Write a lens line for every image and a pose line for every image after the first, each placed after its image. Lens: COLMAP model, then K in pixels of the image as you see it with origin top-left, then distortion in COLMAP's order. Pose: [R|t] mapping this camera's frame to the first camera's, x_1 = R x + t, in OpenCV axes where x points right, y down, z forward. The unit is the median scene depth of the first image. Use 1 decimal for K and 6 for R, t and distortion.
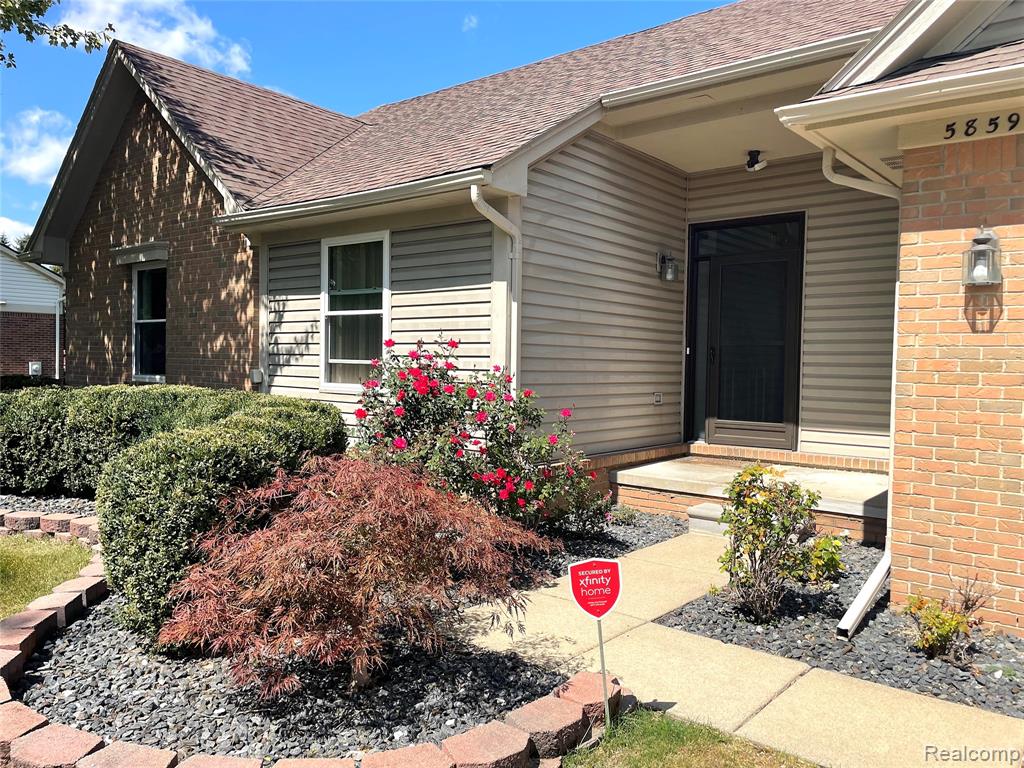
lens RADIAL K [[778.2, 0, 510.4], [0, 778.2, 383.8], [0, 0, 1]] dist [0.094237, -0.108710]
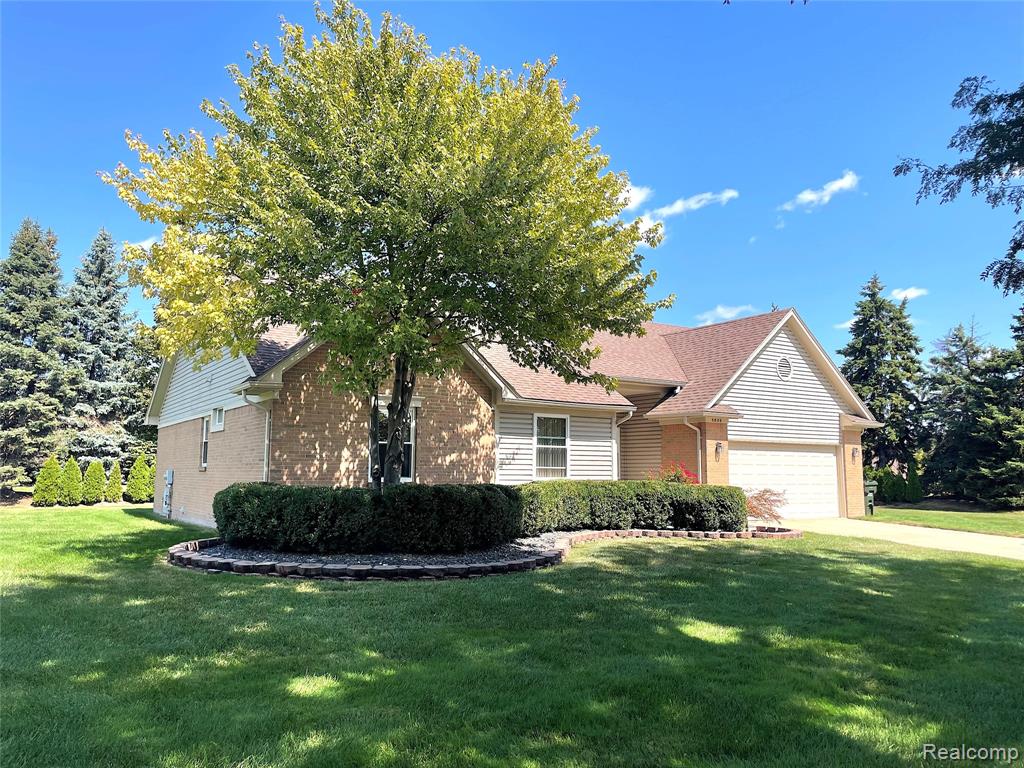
lens RADIAL K [[778.2, 0, 532.2], [0, 778.2, 384.9], [0, 0, 1]] dist [0.094237, -0.108710]
pose [[0.291693, 0.090403, 0.952230, -2.348870], [0.023771, 0.994531, -0.101701, -0.037936], [-0.956217, 0.052301, 0.287948, 0.358298]]
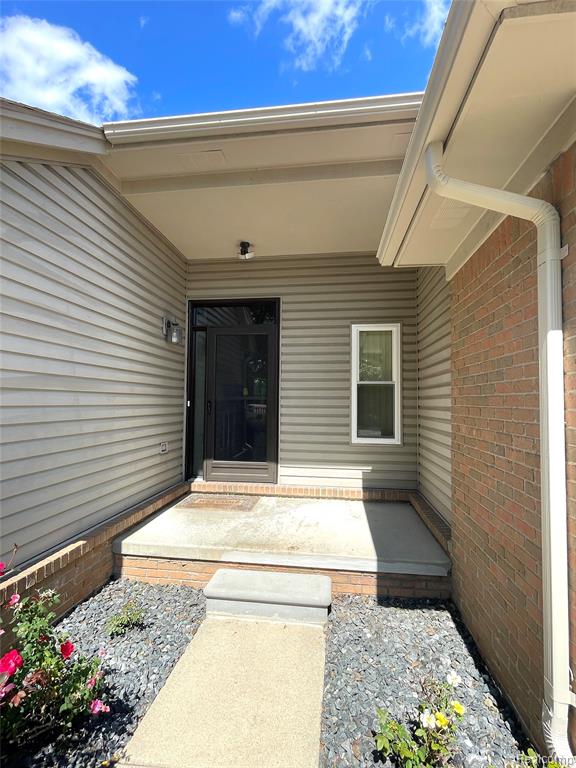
lens RADIAL K [[349.9, 0, 285.9], [0, 349.9, 386.6], [0, 0, 1]] dist [-0.010446, -0.000478]
pose [[0.850181, 0.013807, 0.526309, 0.079207], [0.017031, 0.998412, -0.053703, -0.040712], [-0.526215, 0.054621, 0.848596, 0.514856]]
